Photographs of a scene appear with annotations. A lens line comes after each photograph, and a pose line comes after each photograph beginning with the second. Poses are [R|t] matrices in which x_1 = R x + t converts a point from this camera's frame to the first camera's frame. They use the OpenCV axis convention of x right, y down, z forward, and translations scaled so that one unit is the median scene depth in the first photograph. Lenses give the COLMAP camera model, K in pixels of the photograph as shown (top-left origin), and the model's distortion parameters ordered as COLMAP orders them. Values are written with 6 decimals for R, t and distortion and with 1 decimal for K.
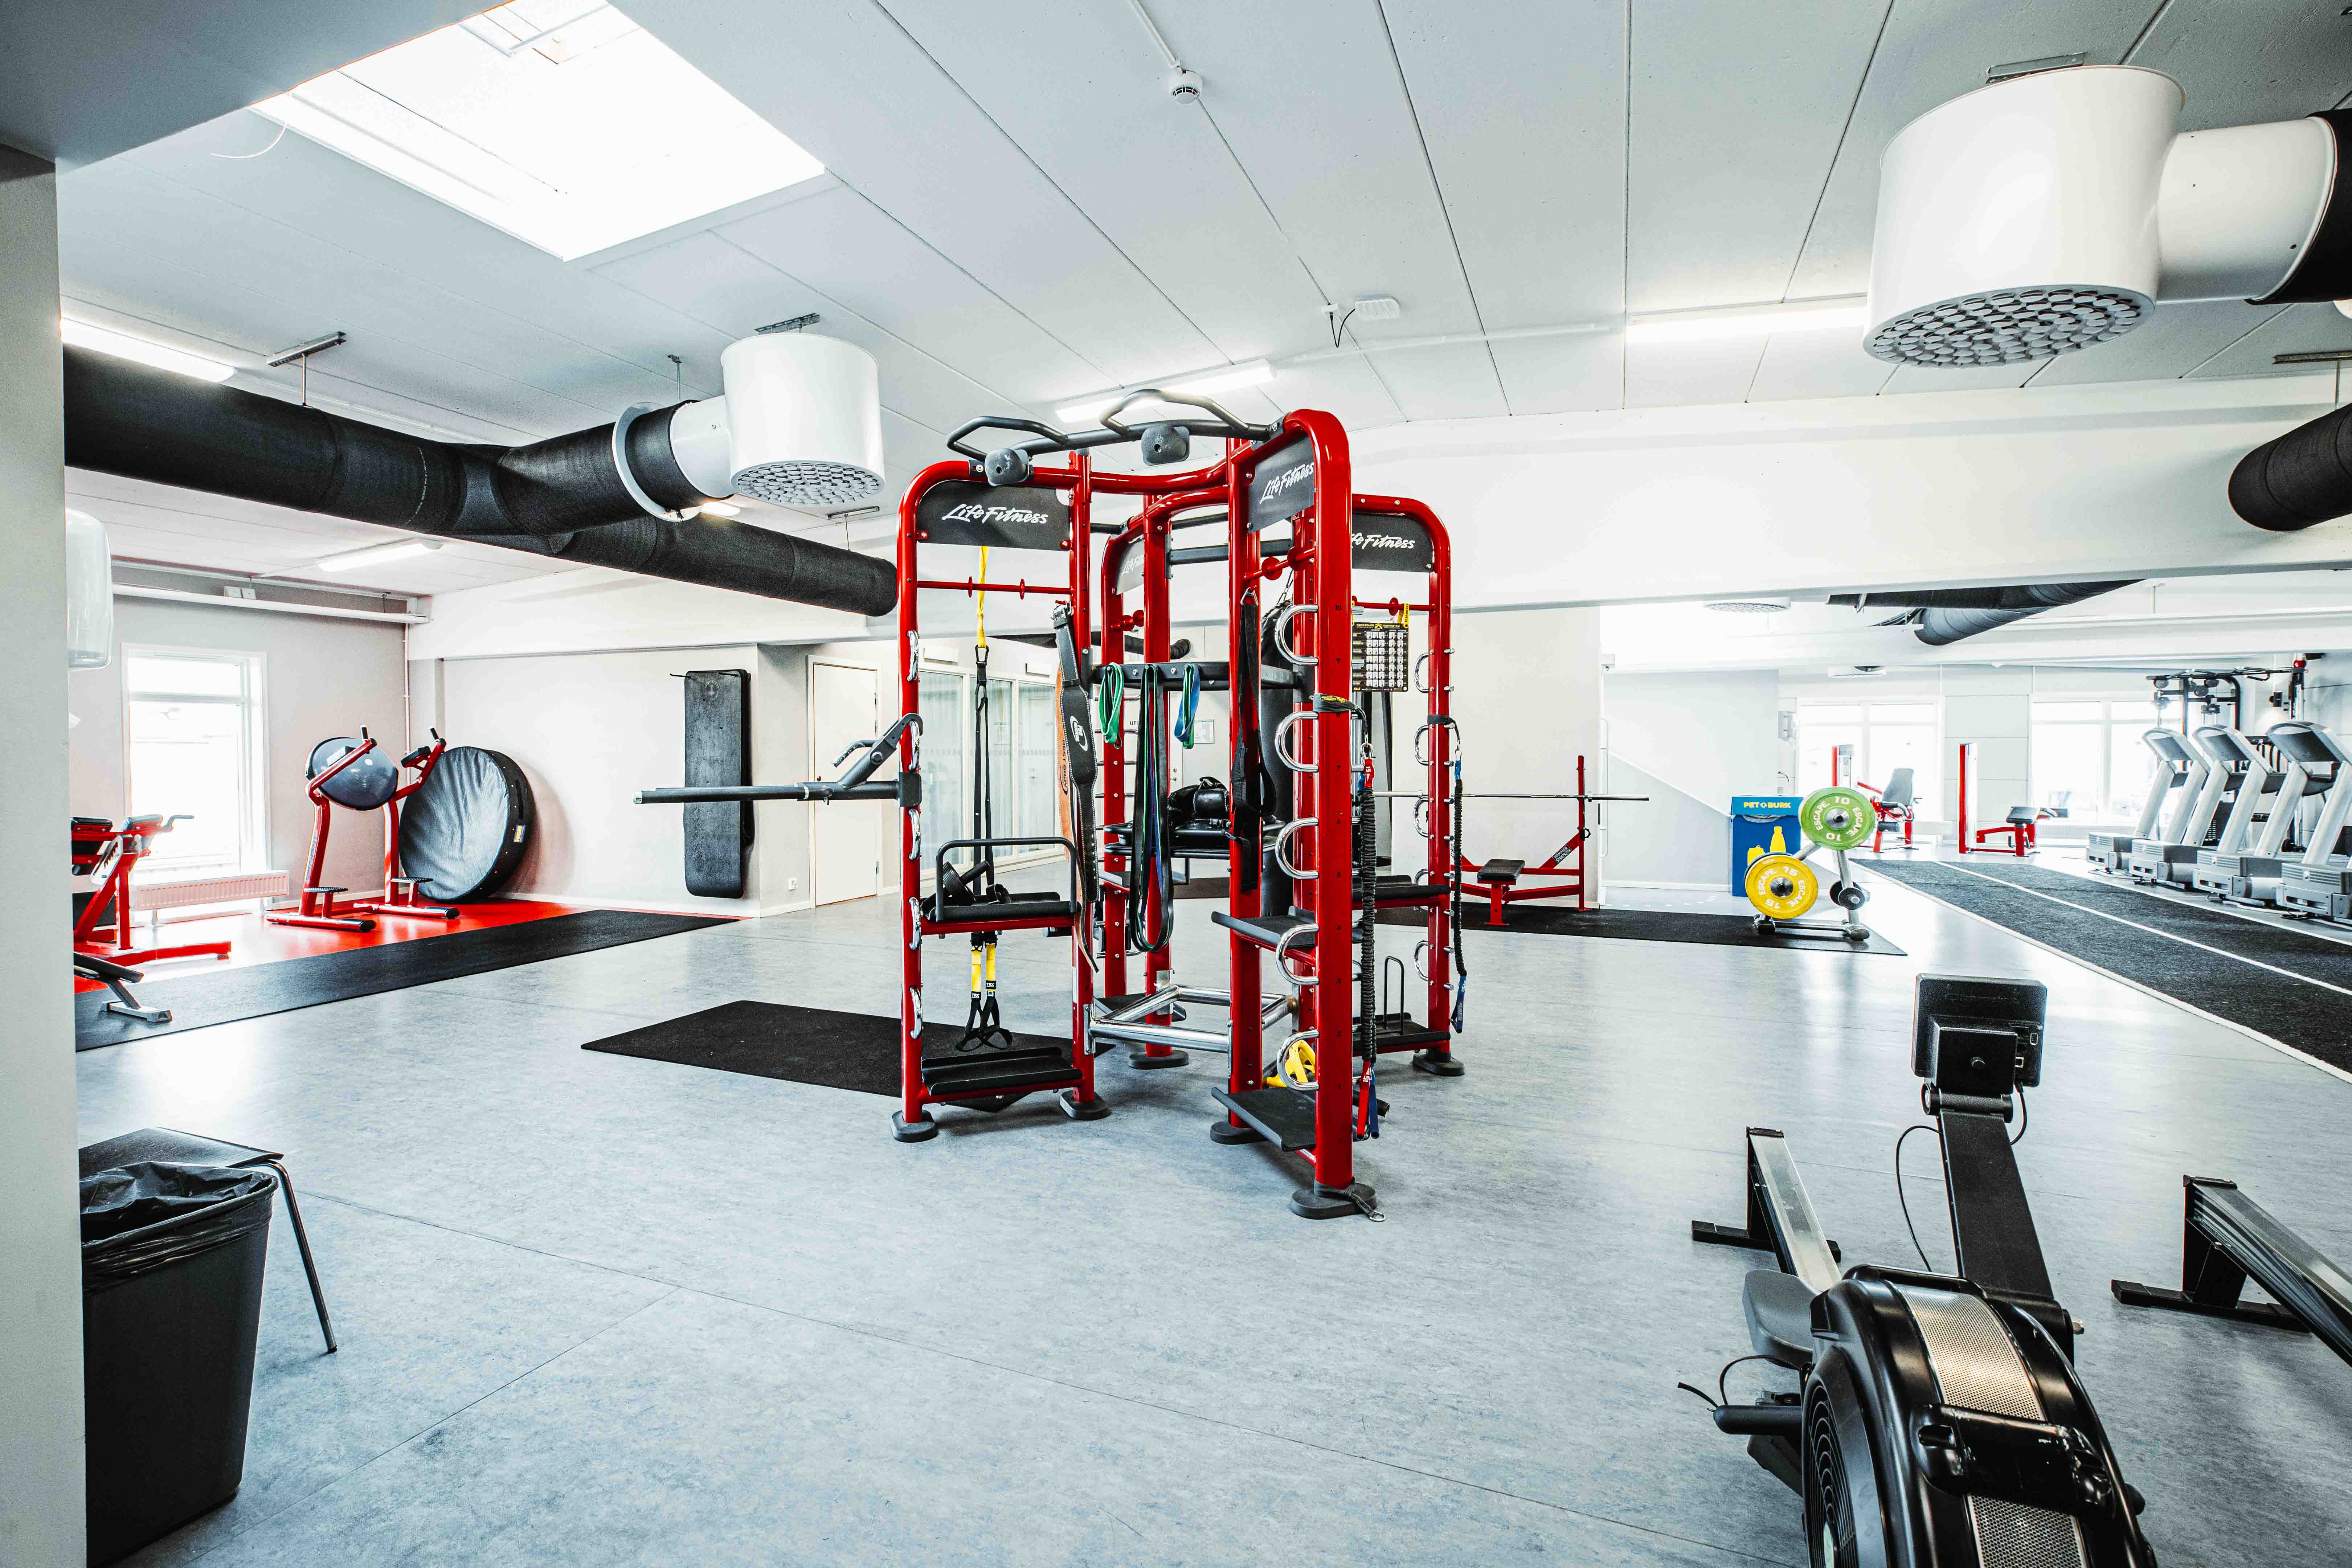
lens RADIAL K [[1076.8, 0, 1177.2], [0, 1076.8, 777.9], [0, 0, 1]] dist [0.006109, 0.000701]
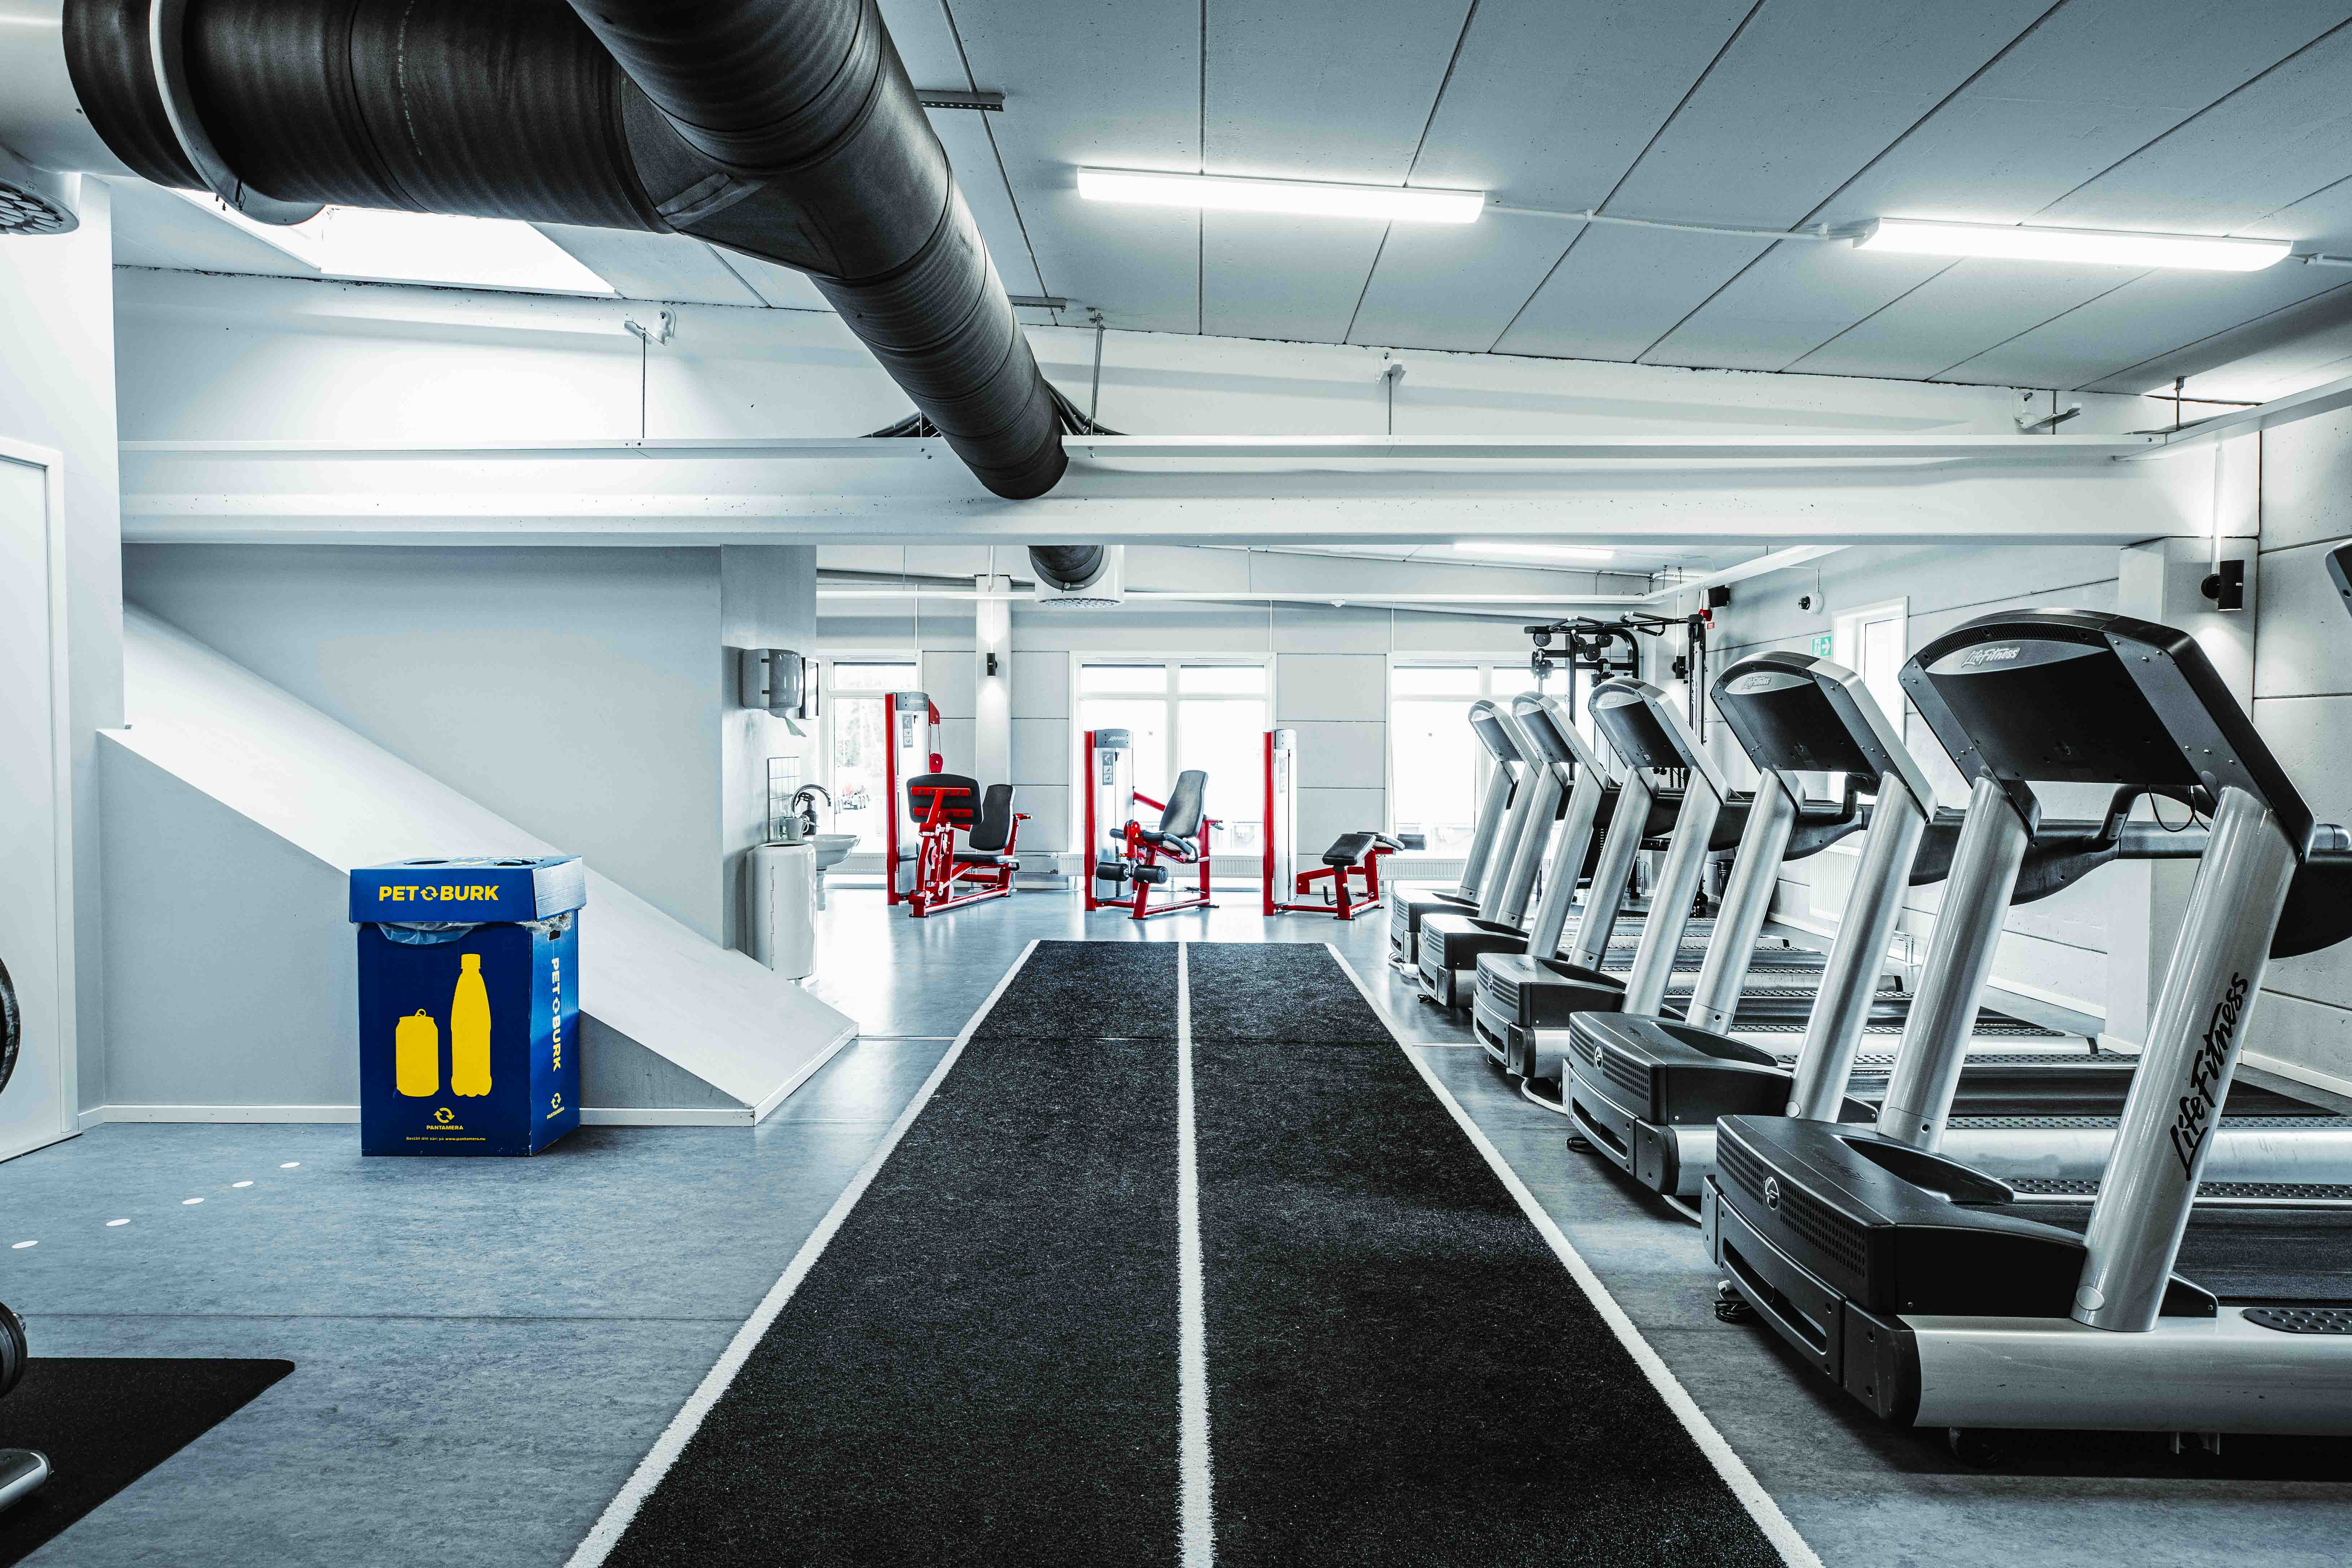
lens RADIAL K [[1290.3, 0, 1199.5], [0, 1290.3, 795.6], [0, 0, 1]] dist [0.013725, 0.000083]
pose [[0.925798, -0.010621, 0.377870, 0.607255], [0.003294, 0.999794, 0.020031, -0.013863], [-0.378005, -0.017300, 0.925642, 0.514185]]
